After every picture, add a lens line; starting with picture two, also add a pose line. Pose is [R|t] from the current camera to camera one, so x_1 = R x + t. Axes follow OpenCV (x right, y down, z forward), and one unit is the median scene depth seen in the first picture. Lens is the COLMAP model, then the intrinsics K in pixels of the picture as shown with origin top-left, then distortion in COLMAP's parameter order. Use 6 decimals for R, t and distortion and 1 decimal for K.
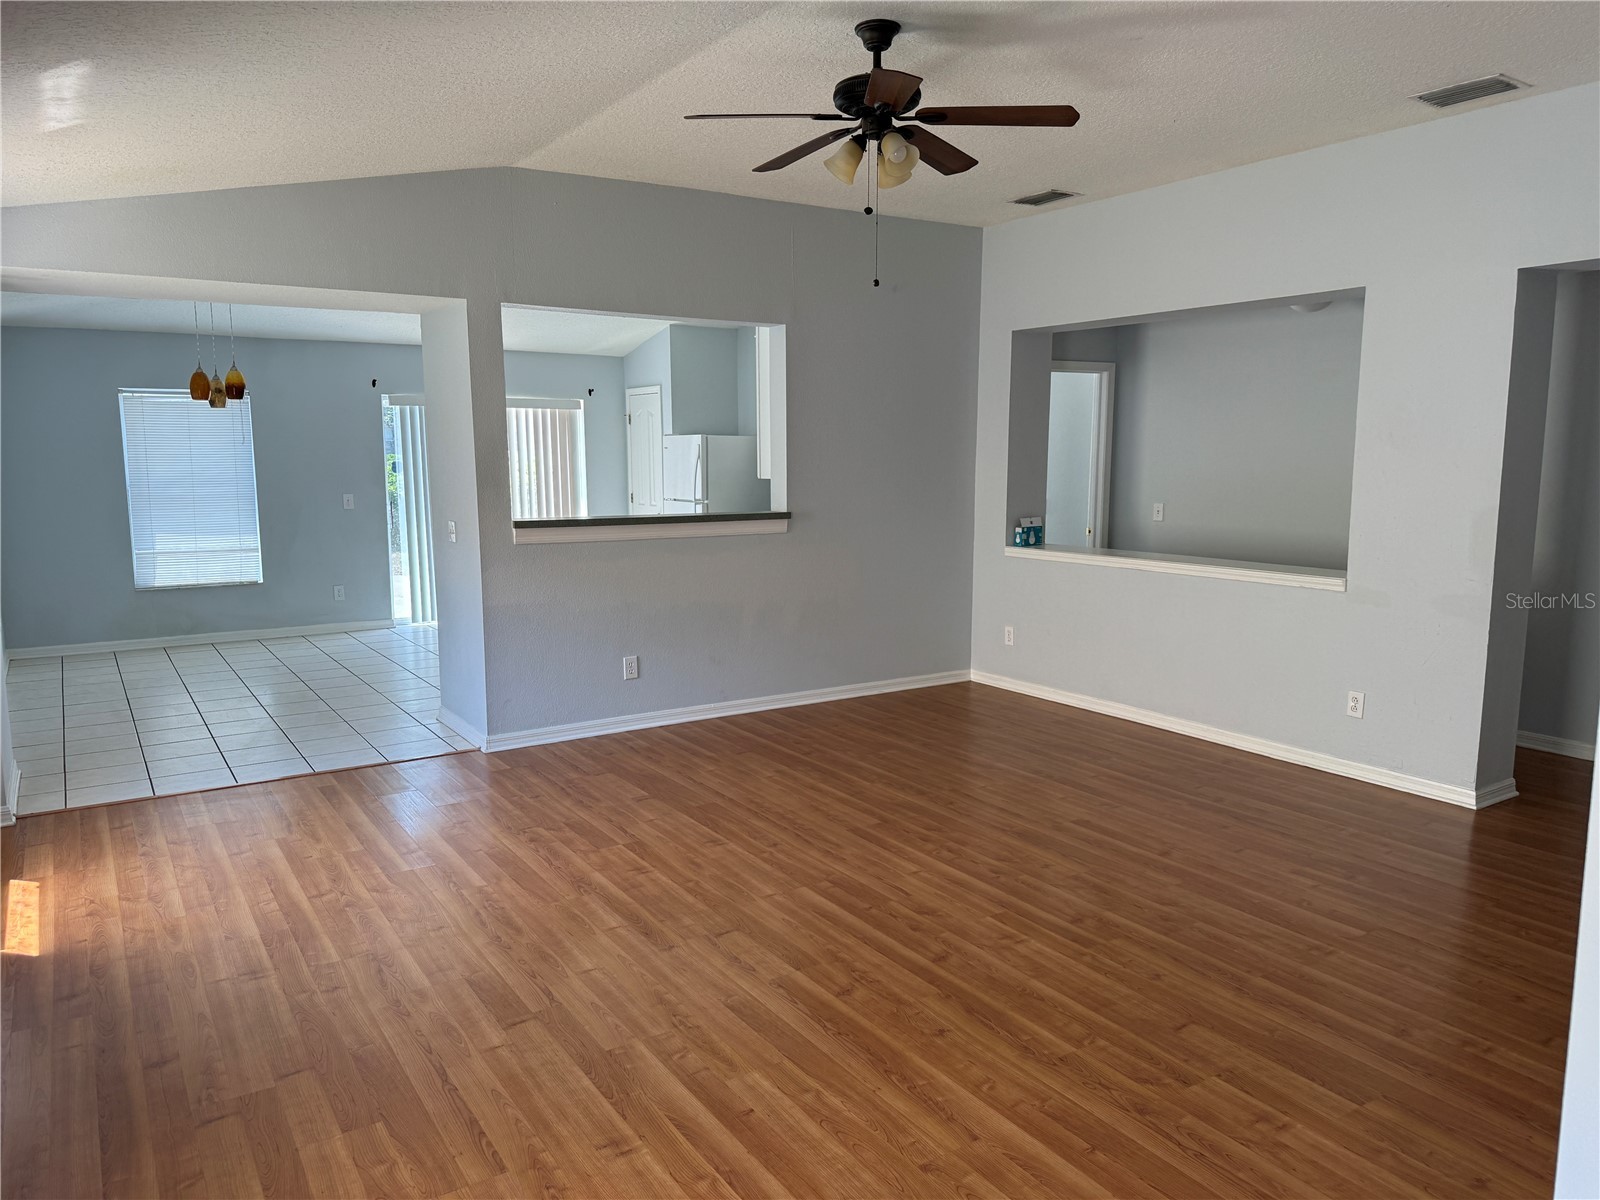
lens RADIAL K [[1107.8, 0, 800.0], [0, 1107.8, 600.0], [0, 0, 1]] dist [-0.004960, -0.003081]
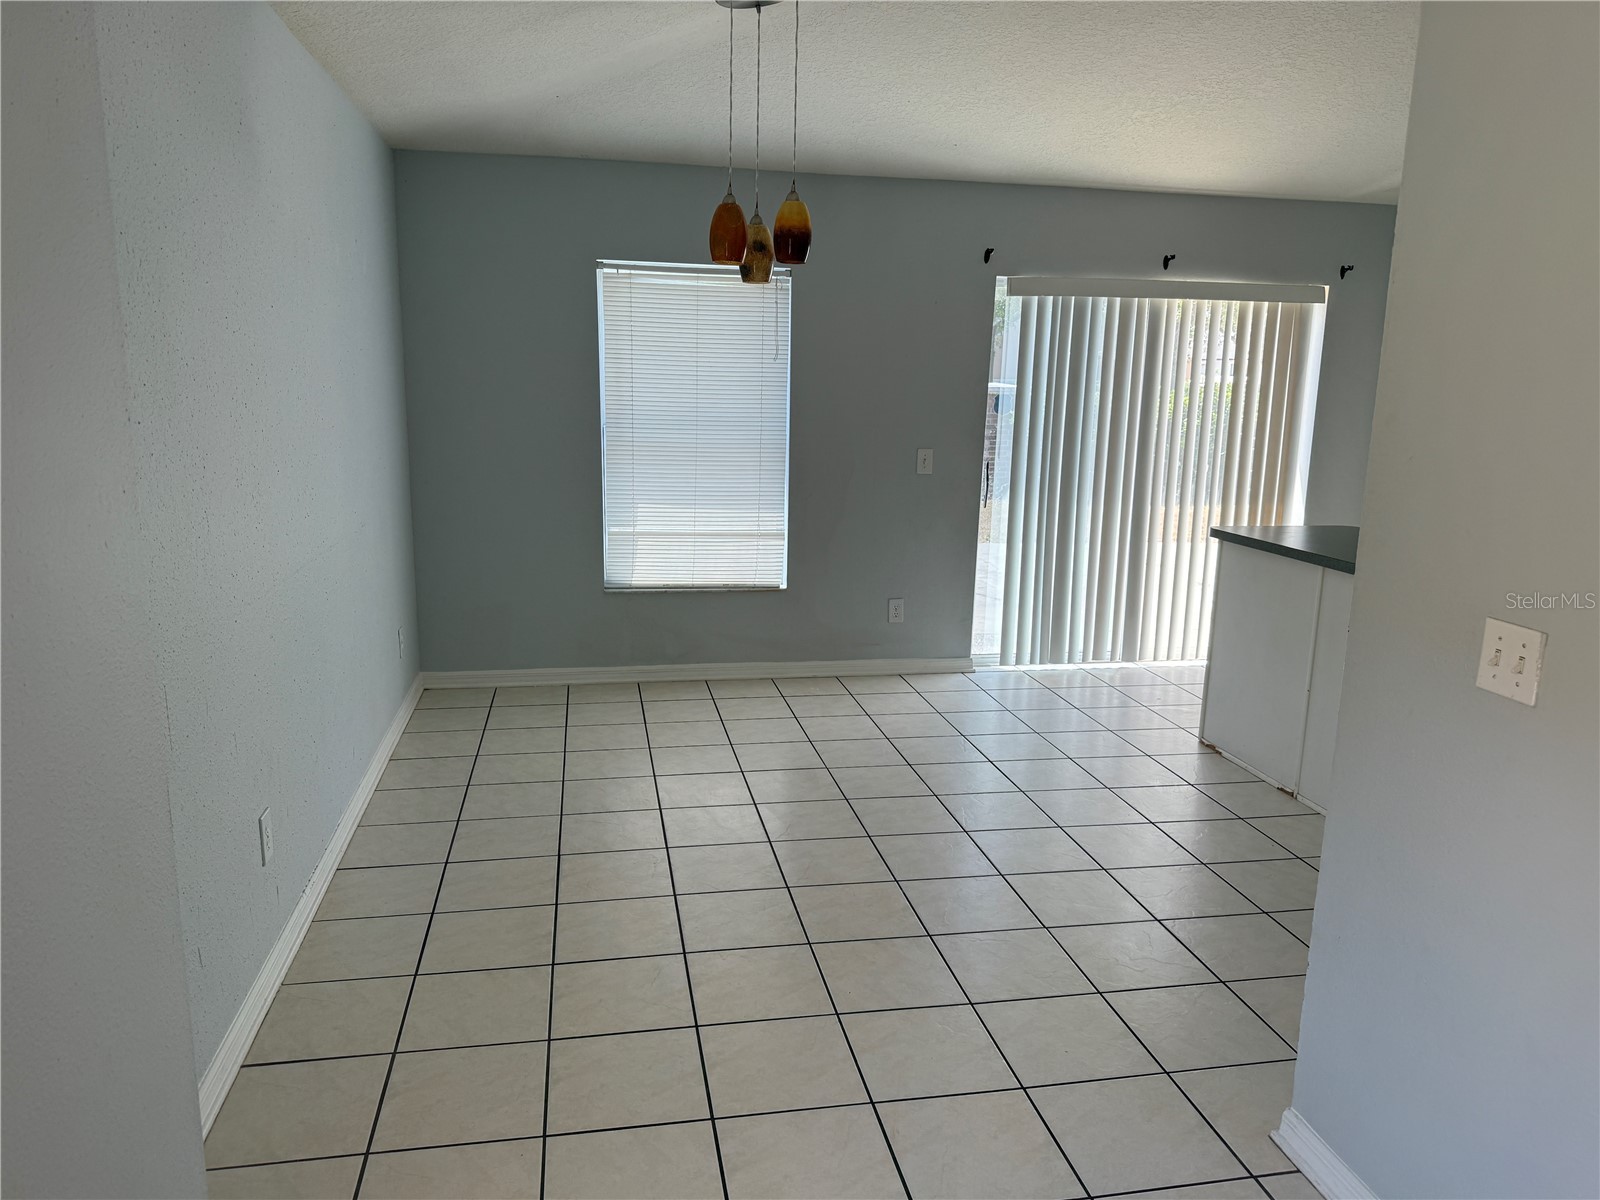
lens RADIAL K [[1126.5, 0, 800.0], [0, 1126.5, 600.0], [0, 0, 1]] dist [0.135191, -0.000773]
pose [[0.920961, 0.097938, -0.377147, -0.245121], [-0.076262, 0.994483, 0.072023, -0.056473], [0.382120, -0.037568, 0.923349, 0.430250]]
